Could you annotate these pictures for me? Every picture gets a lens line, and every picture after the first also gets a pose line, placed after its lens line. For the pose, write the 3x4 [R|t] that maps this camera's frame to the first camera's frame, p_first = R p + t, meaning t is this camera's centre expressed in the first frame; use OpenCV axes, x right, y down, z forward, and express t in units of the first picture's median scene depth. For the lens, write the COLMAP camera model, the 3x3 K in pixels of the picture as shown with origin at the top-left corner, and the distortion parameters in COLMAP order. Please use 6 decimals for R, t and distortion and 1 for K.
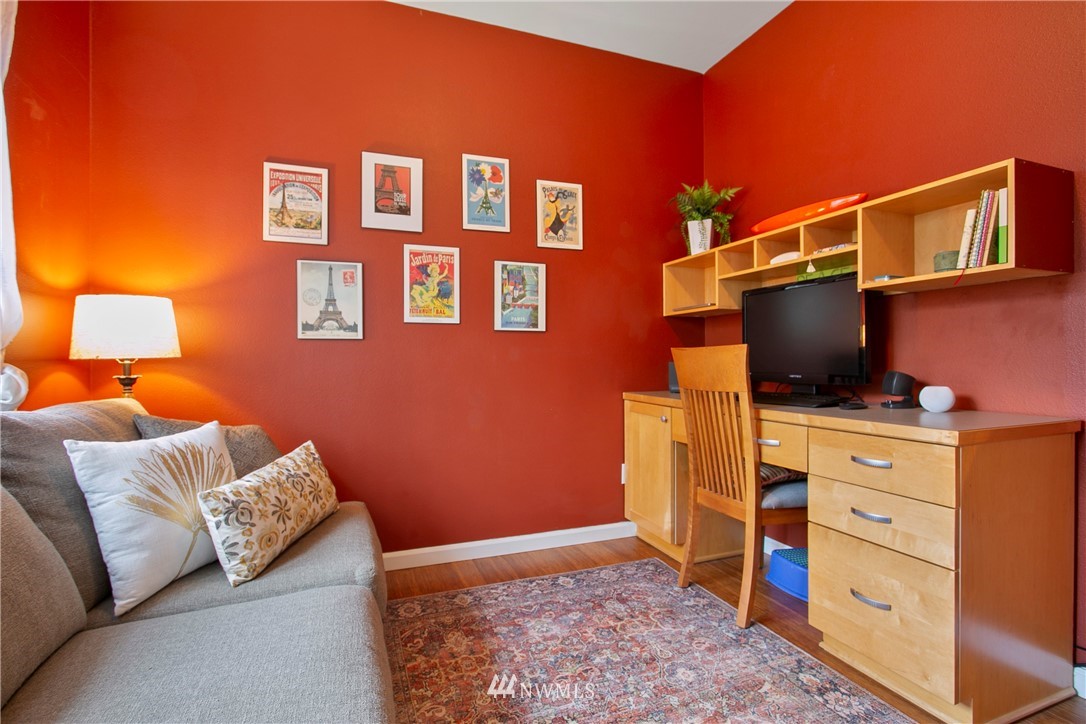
lens RADIAL K [[513.5, 0, 539.9], [0, 513.5, 358.6], [0, 0, 1]] dist [-0.019287, 0.001662]
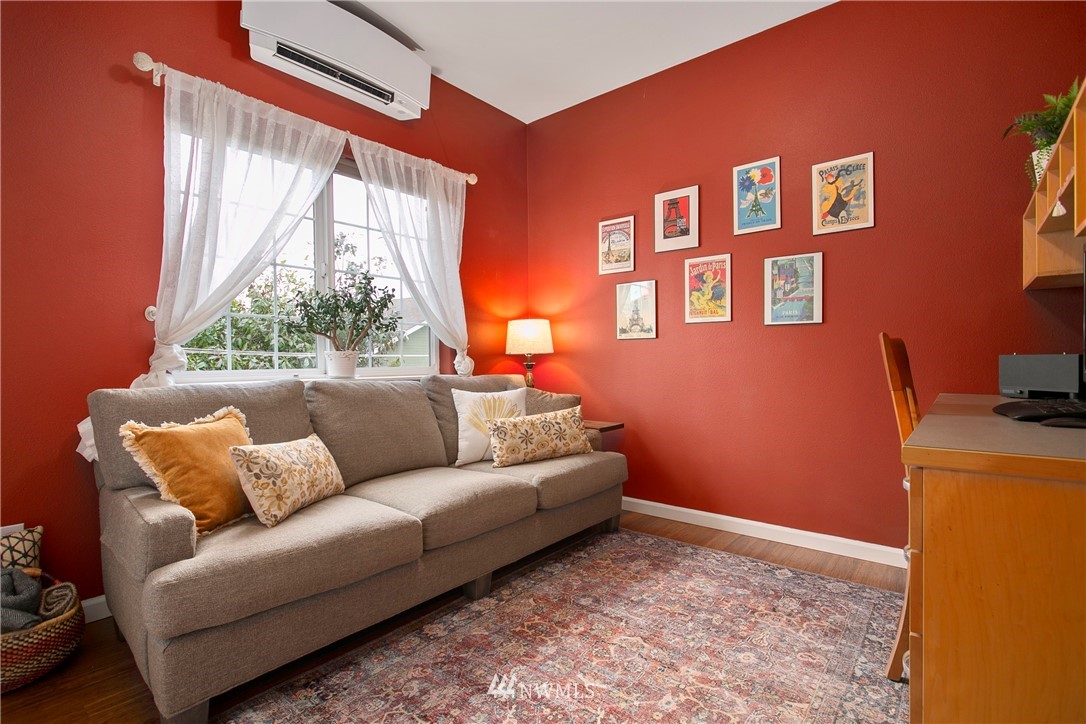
lens RADIAL K [[513.5, 0, 539.3], [0, 513.5, 364.2], [0, 0, 1]] dist [-0.019287, 0.001662]
pose [[0.494234, 0.013361, -0.869226, 0.665578], [0.005084, 0.999820, 0.018259, 0.003661], [0.869314, -0.013443, 0.494078, 0.090932]]
